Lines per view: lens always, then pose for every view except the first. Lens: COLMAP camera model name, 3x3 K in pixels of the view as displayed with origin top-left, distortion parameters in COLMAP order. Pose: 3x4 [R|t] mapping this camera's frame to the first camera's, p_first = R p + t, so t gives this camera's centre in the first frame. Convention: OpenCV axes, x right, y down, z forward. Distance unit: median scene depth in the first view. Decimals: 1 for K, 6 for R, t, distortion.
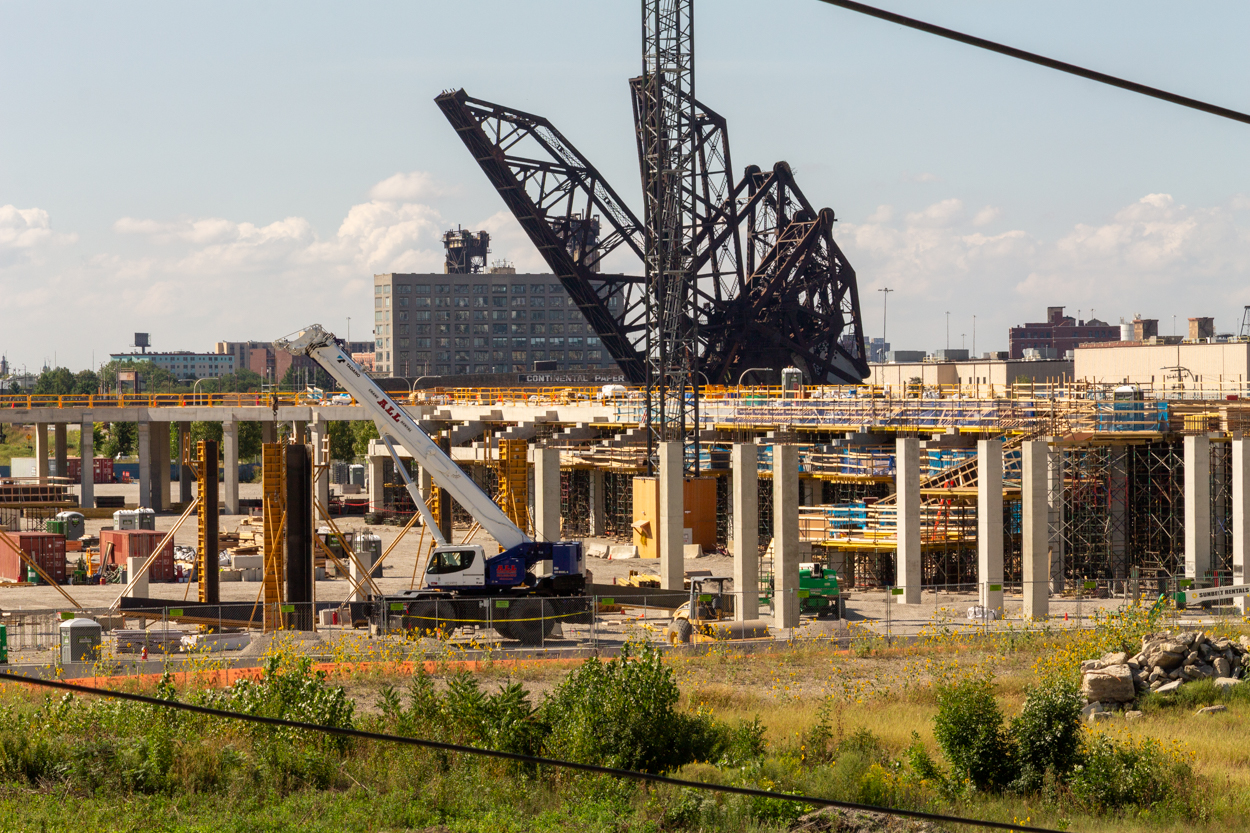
lens RADIAL K [[3911.3, 0, 623.6], [0, 3911.3, 412.8], [0, 0, 1]] dist [0.449782, 0.000000]
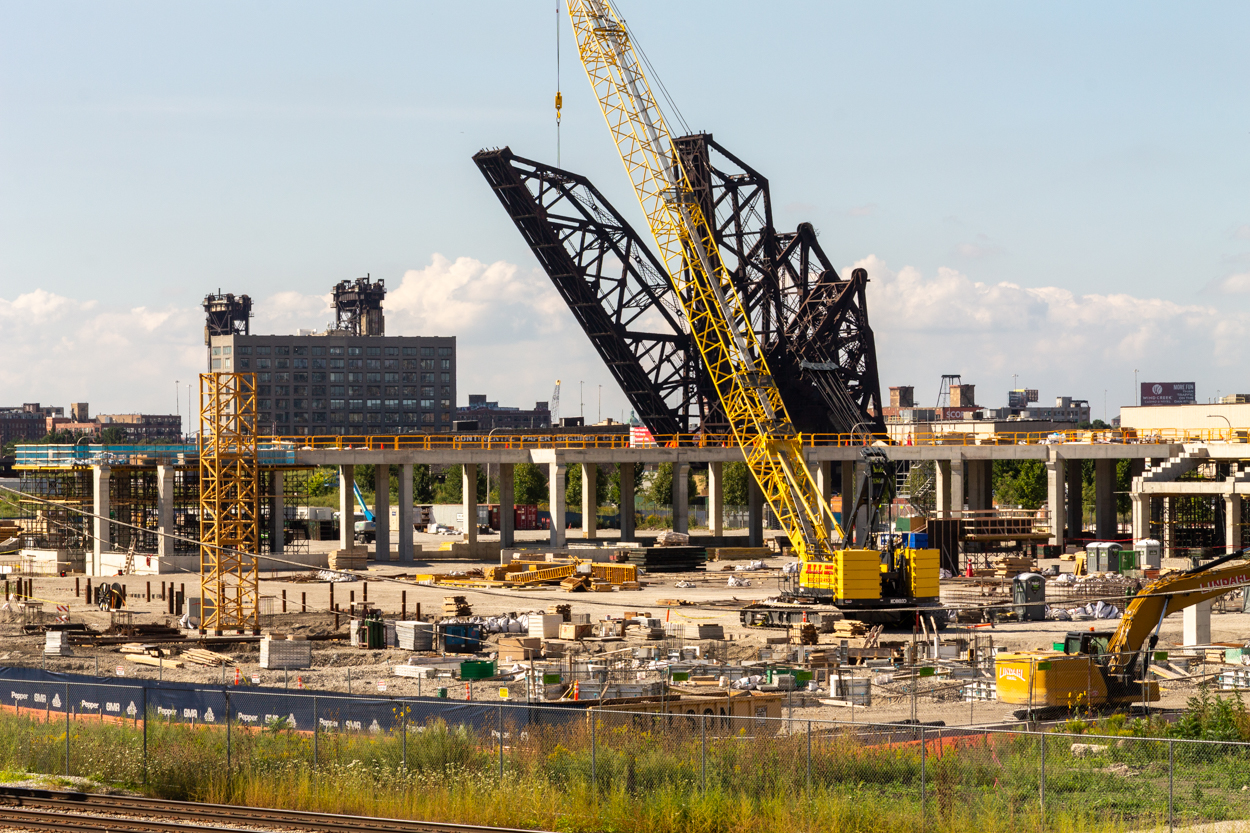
lens RADIAL K [[3911.3, 0, 573.5], [0, 3911.3, 465.7], [0, 0, 1]] dist [0.449782, 0.000000]
pose [[0.989312, 0.001586, 0.145804, -0.168536], [-0.000726, 0.999982, -0.005957, 0.004763], [-0.145811, 0.005787, 0.989296, 0.006887]]
